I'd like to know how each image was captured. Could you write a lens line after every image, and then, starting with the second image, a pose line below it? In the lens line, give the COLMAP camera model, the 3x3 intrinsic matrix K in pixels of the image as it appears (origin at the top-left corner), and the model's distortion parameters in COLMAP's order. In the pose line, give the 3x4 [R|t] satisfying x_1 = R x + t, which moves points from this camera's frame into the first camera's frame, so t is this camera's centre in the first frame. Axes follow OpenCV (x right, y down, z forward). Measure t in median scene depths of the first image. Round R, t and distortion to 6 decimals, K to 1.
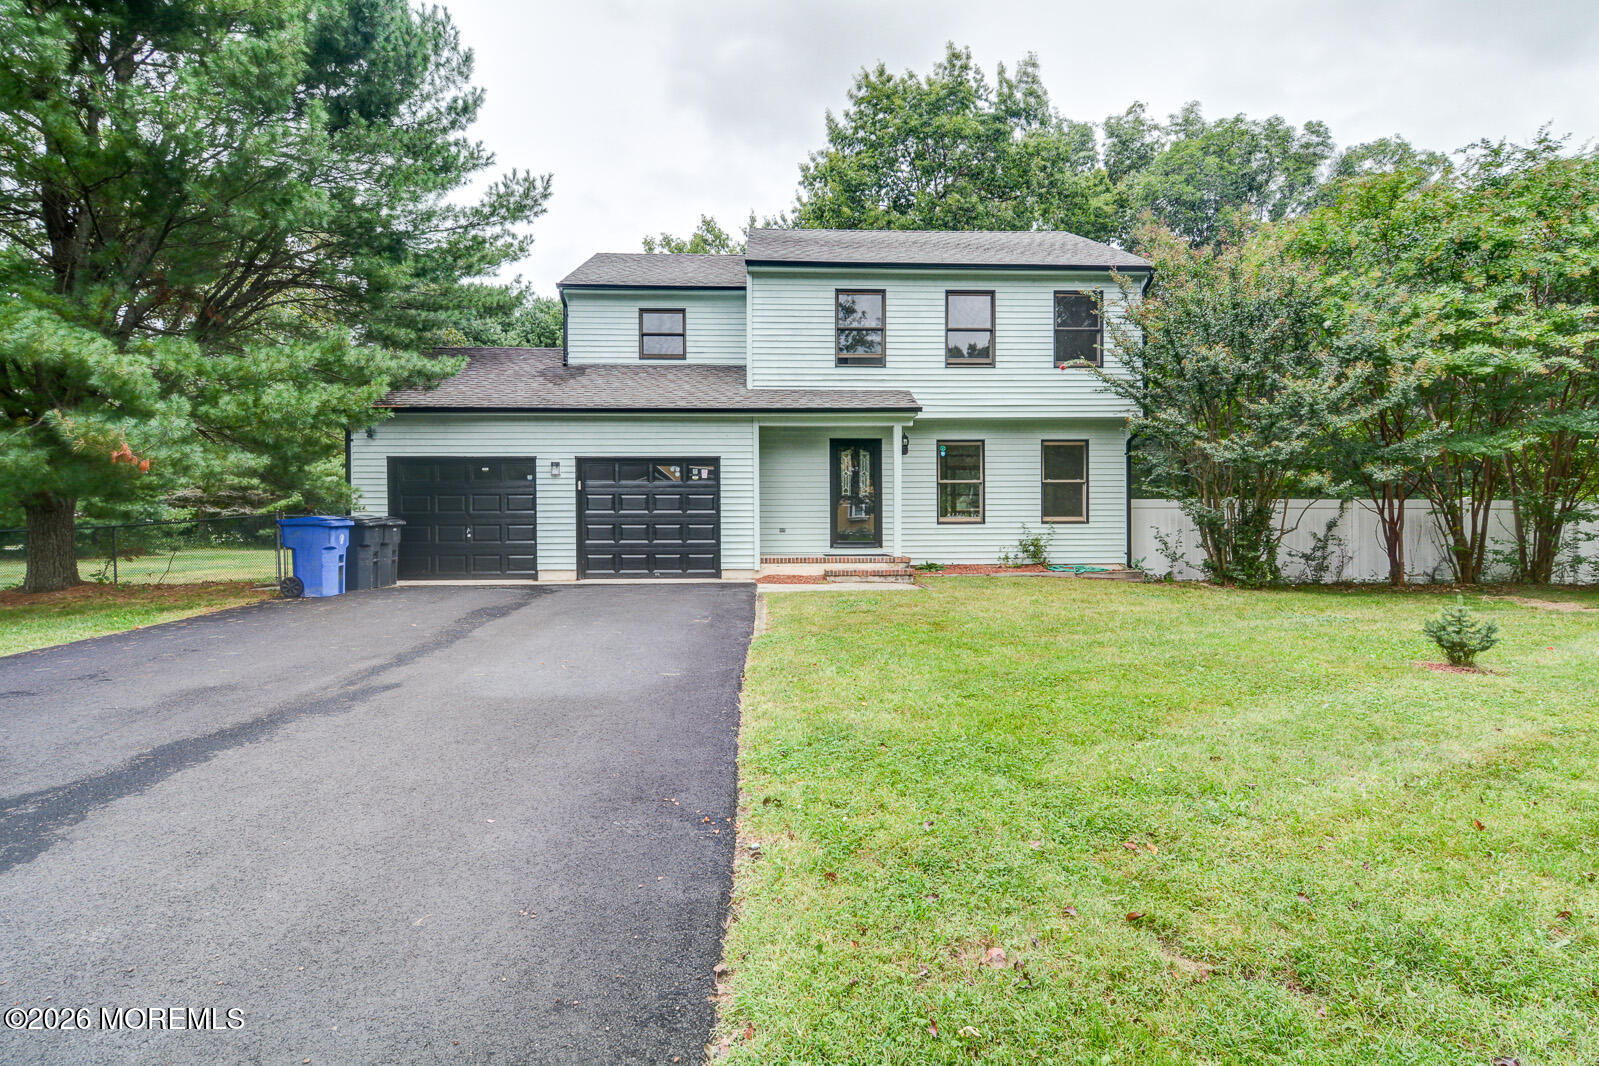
lens RADIAL K [[789.4, 0, 821.6], [0, 789.4, 524.6], [0, 0, 1]] dist [0.002411, -0.000938]
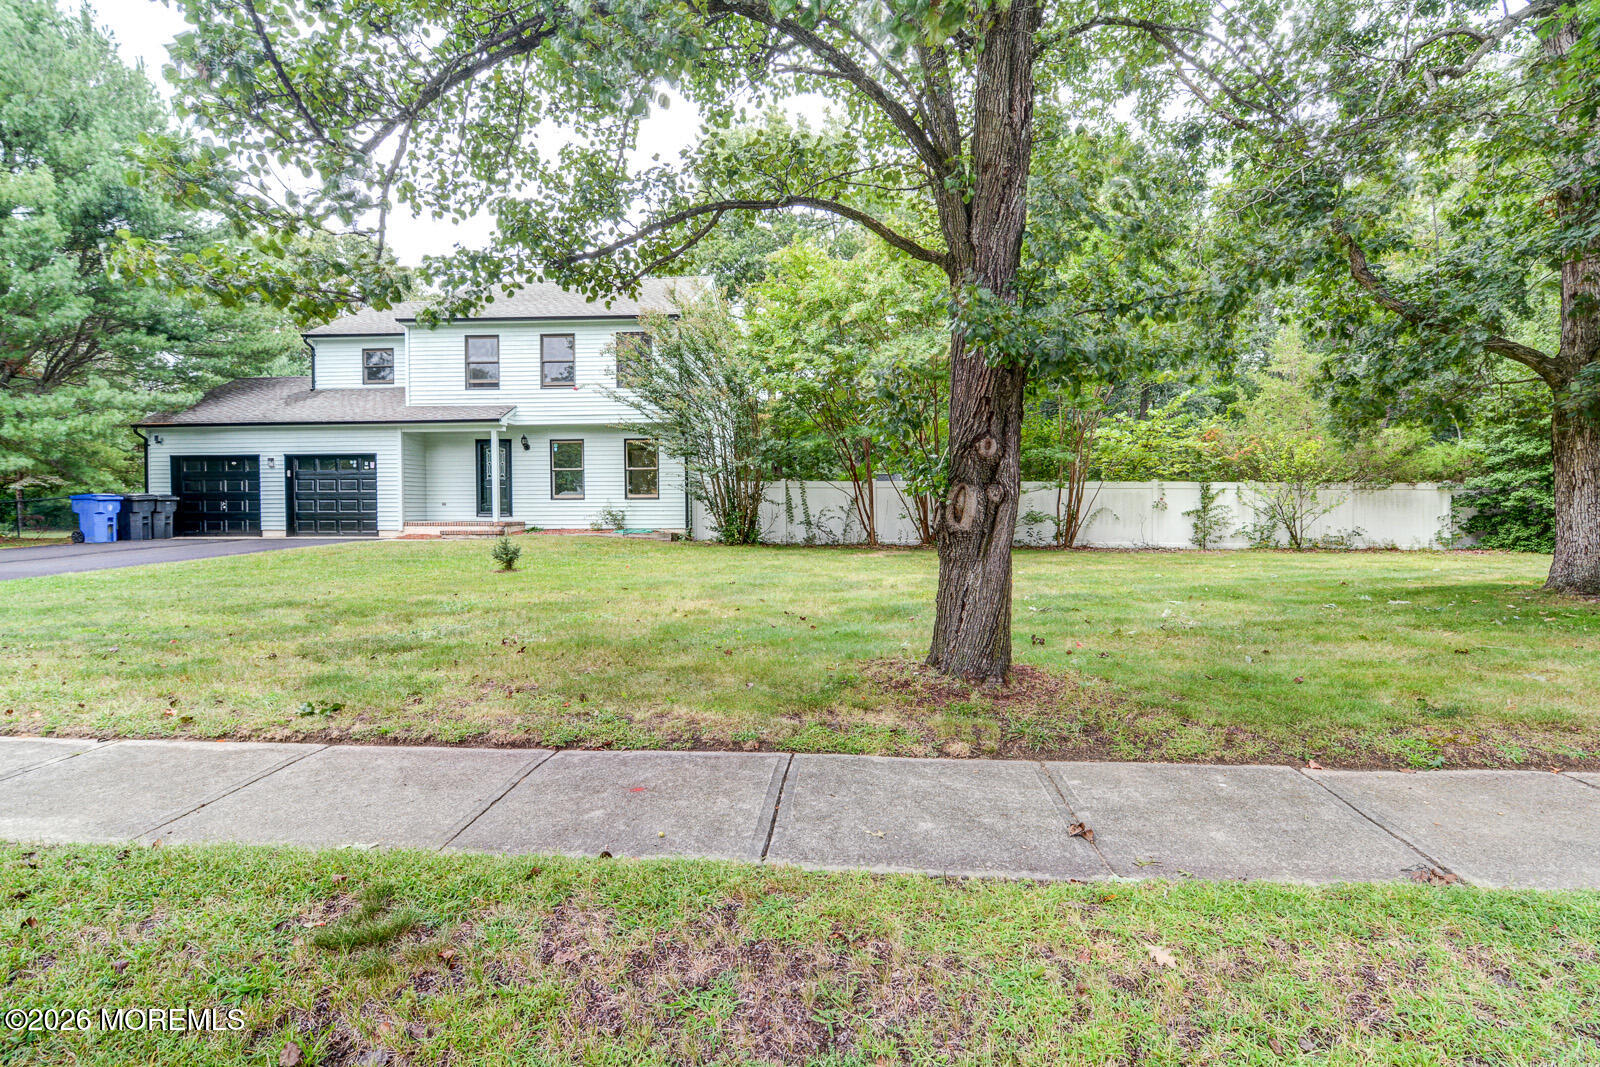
lens RADIAL K [[789.9, 0, 822.1], [0, 789.9, 525.1], [0, 0, 1]] dist [0.002411, -0.000938]
pose [[0.993234, 0.004872, -0.116026, 0.830052], [-0.002146, 0.999719, 0.023605, 0.010048], [0.116109, -0.023196, 0.992966, -0.351042]]
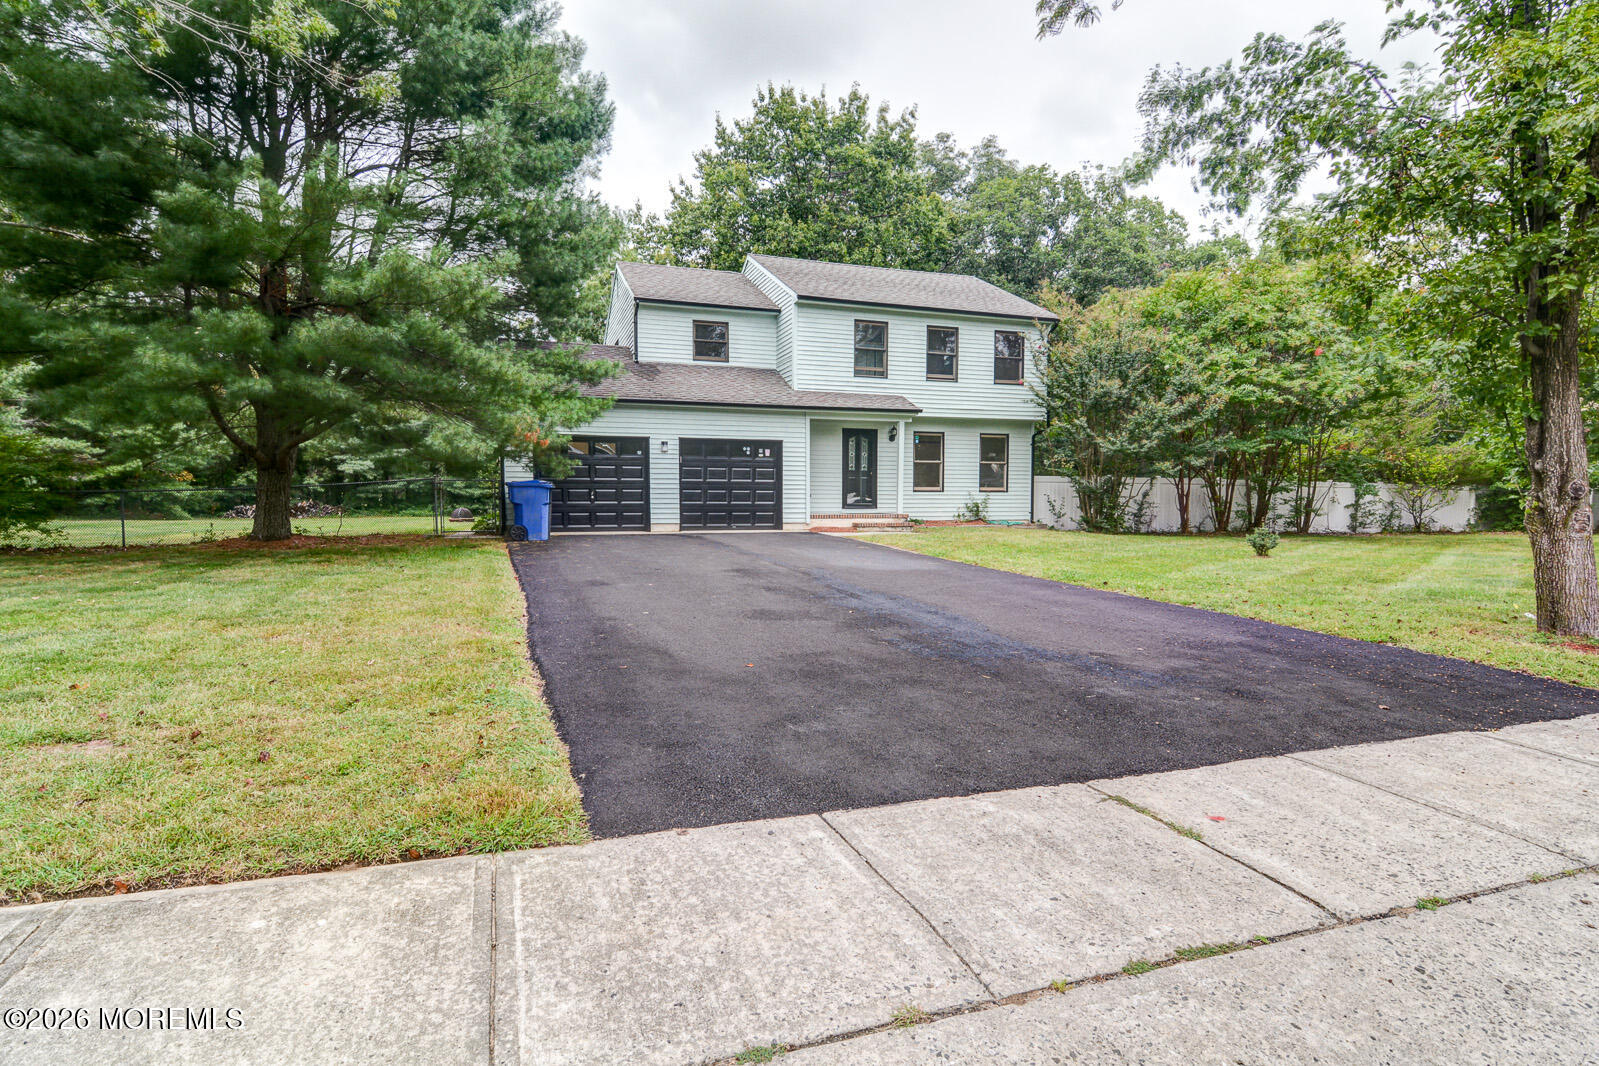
lens RADIAL K [[813.9, 0, 797.7], [0, 813.9, 554.6], [0, 0, 1]] dist [0.018001, -0.000989]
pose [[0.960283, -0.014029, 0.278674, -0.479662], [-0.003777, 0.997990, 0.063256, 0.020925], [-0.279001, -0.061796, 0.958300, -0.356774]]
